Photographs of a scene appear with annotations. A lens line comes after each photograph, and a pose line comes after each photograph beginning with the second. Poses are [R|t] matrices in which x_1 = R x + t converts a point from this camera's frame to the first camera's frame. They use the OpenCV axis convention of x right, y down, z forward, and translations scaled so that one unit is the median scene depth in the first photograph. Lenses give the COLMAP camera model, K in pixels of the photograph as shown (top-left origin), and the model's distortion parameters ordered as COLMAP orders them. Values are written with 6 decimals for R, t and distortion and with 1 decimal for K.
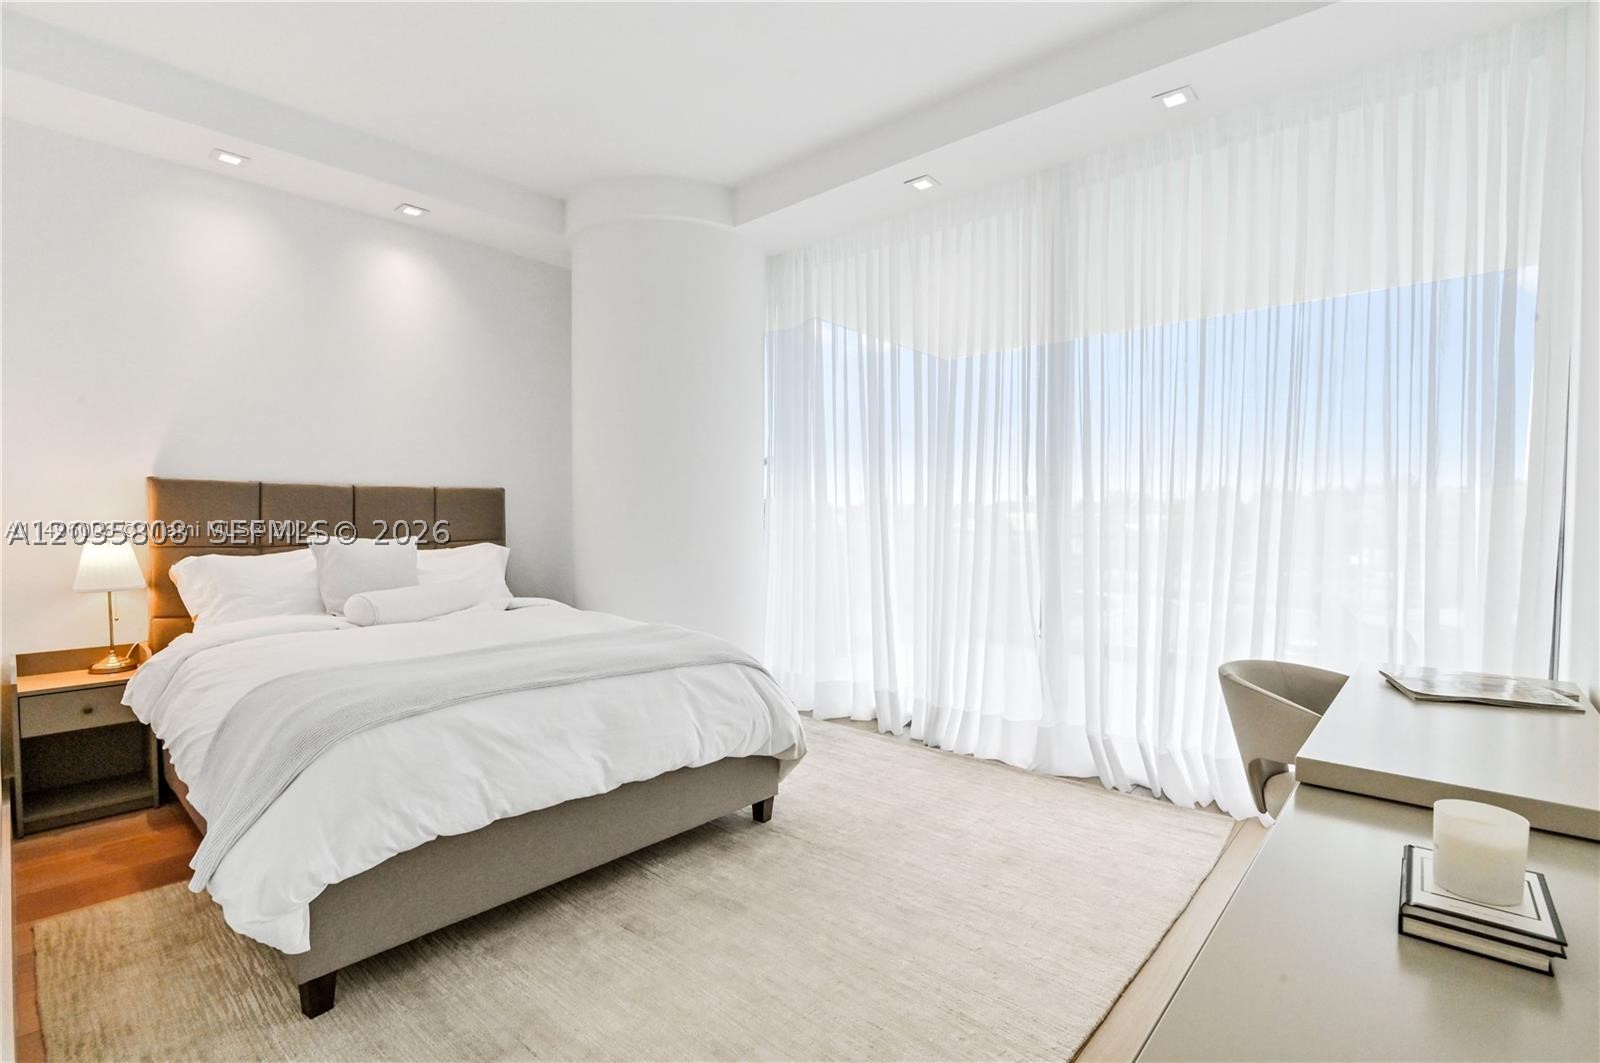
lens RADIAL K [[752.0, 0, 802.6], [0, 752.0, 532.6], [0, 0, 1]] dist [-0.009643, -0.000346]
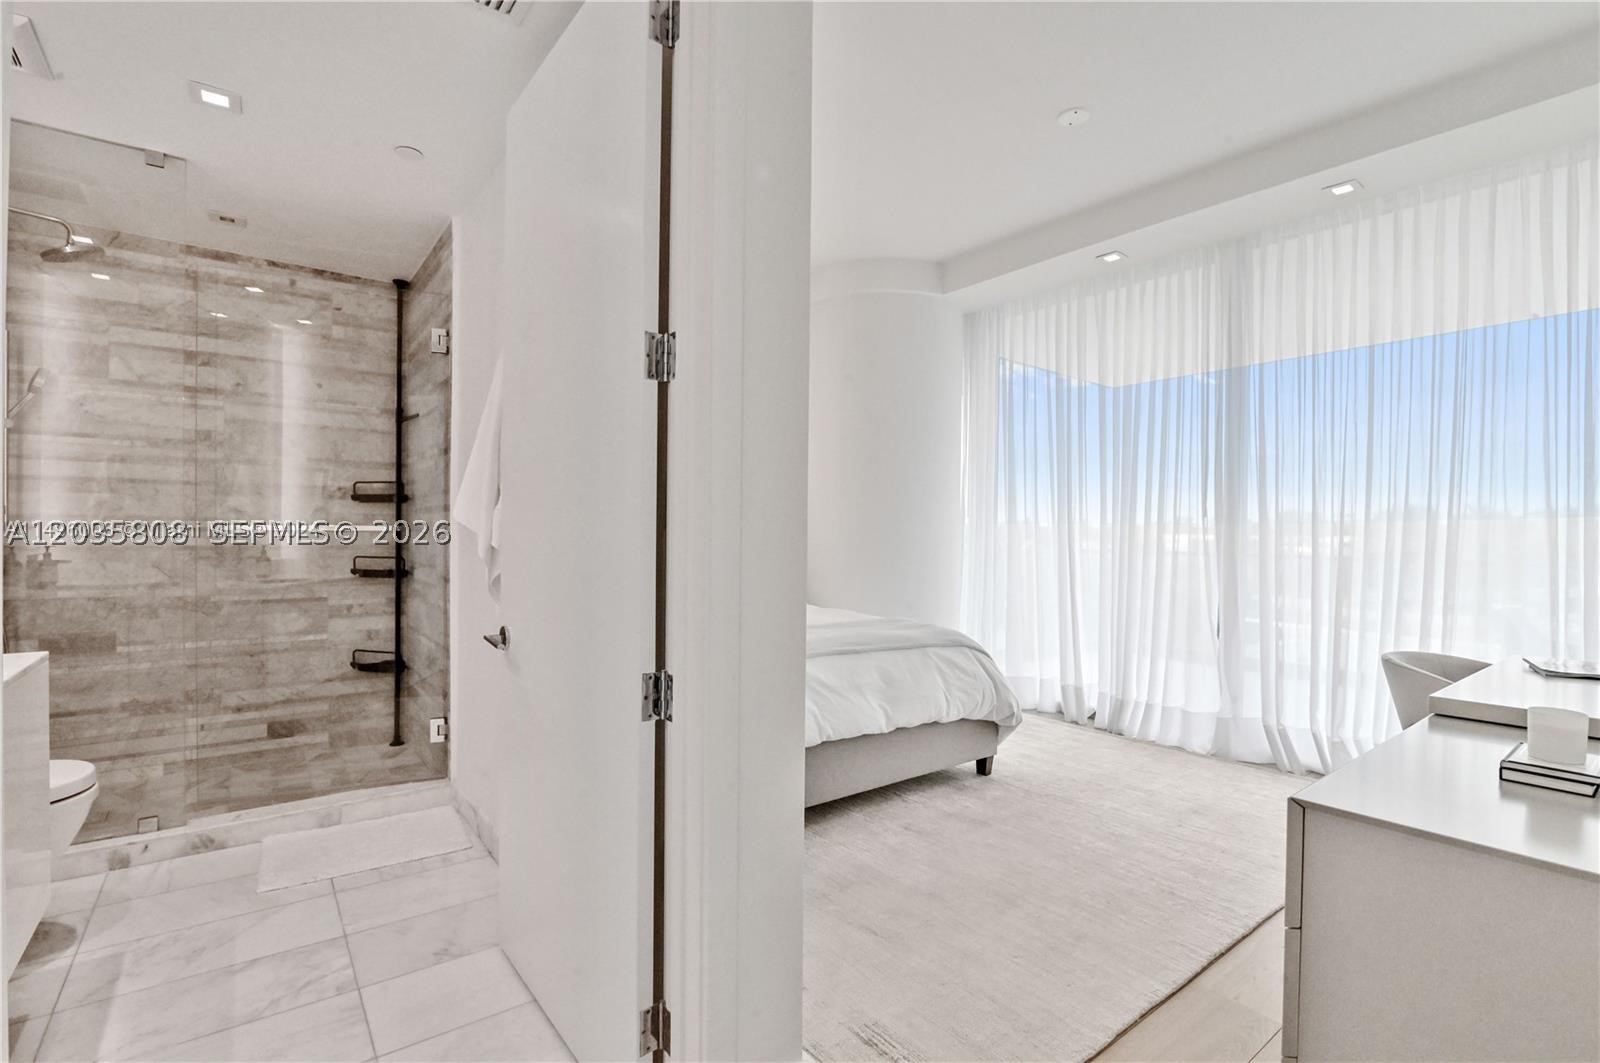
lens RADIAL K [[752.0, 0, 802.6], [0, 752.0, 532.6], [0, 0, 1]] dist [-0.009643, -0.000346]
pose [[0.984334, 0.005819, -0.176217, -0.126373], [-0.010386, 0.999633, -0.025003, 0.011724], [0.176007, 0.026442, 0.984034, -0.286687]]
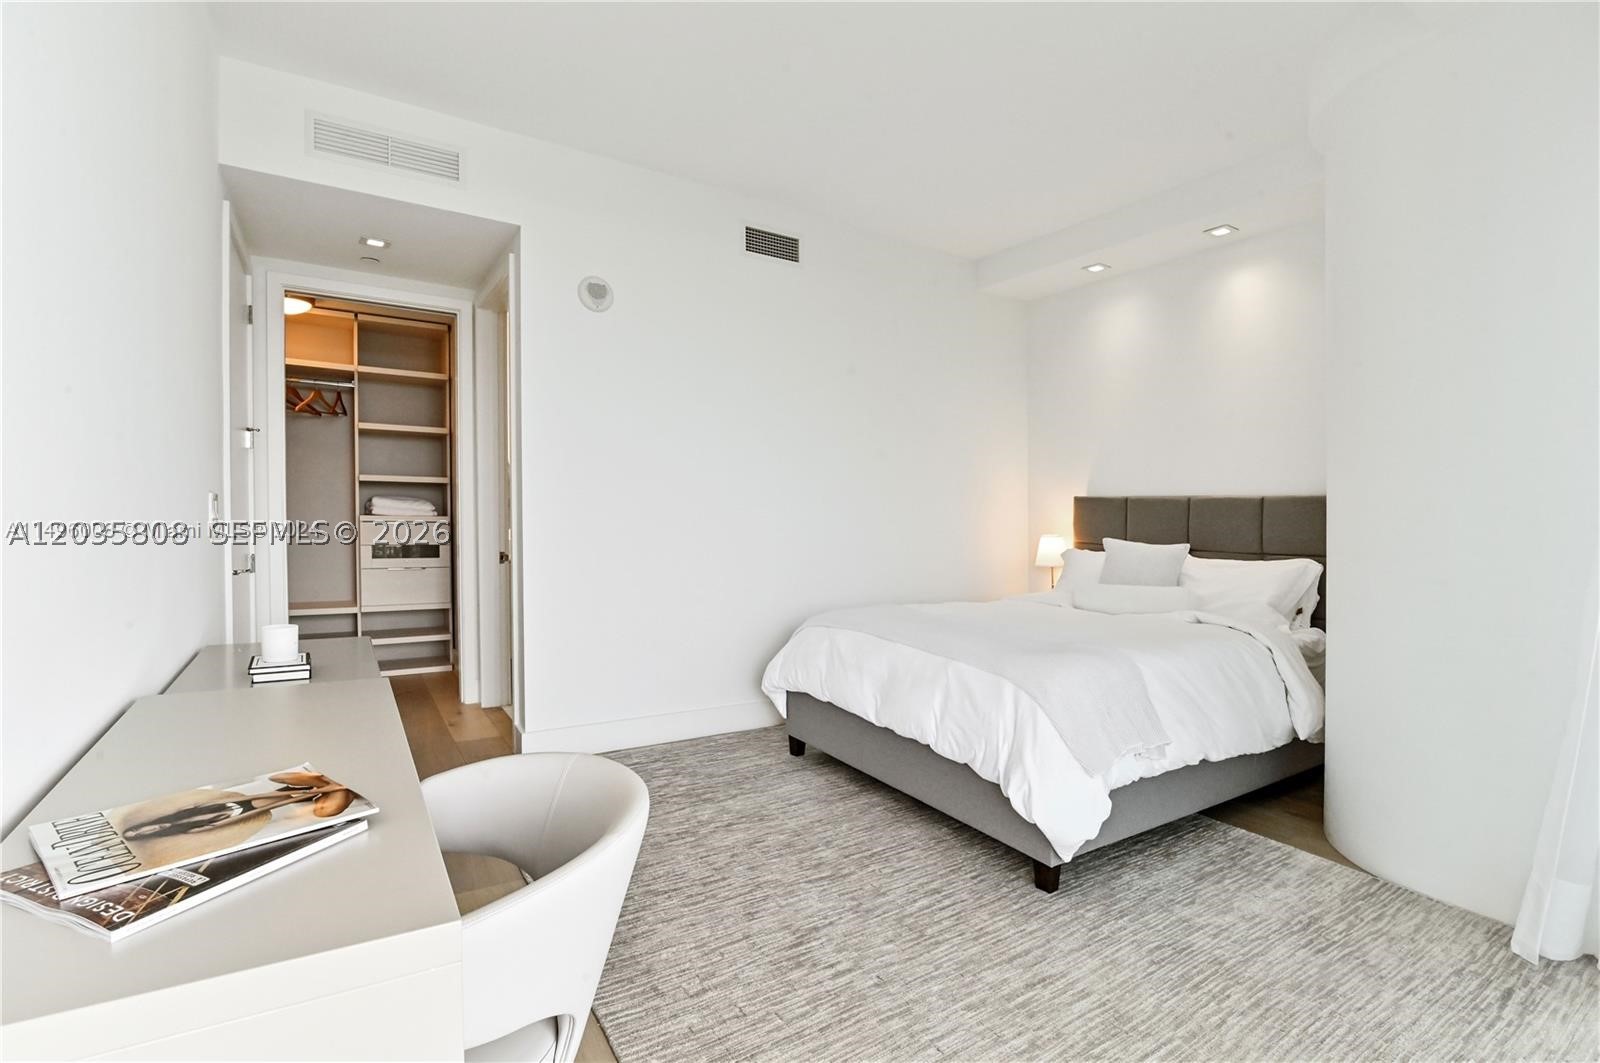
lens RADIAL K [[752.0, 0, 802.6], [0, 752.0, 532.6], [0, 0, 1]] dist [-0.009643, -0.000346]
pose [[-0.276026, 0.023232, -0.960869, 0.786760], [-0.038926, 0.998617, 0.035327, -0.031757], [0.960362, 0.047154, -0.274740, 0.899604]]
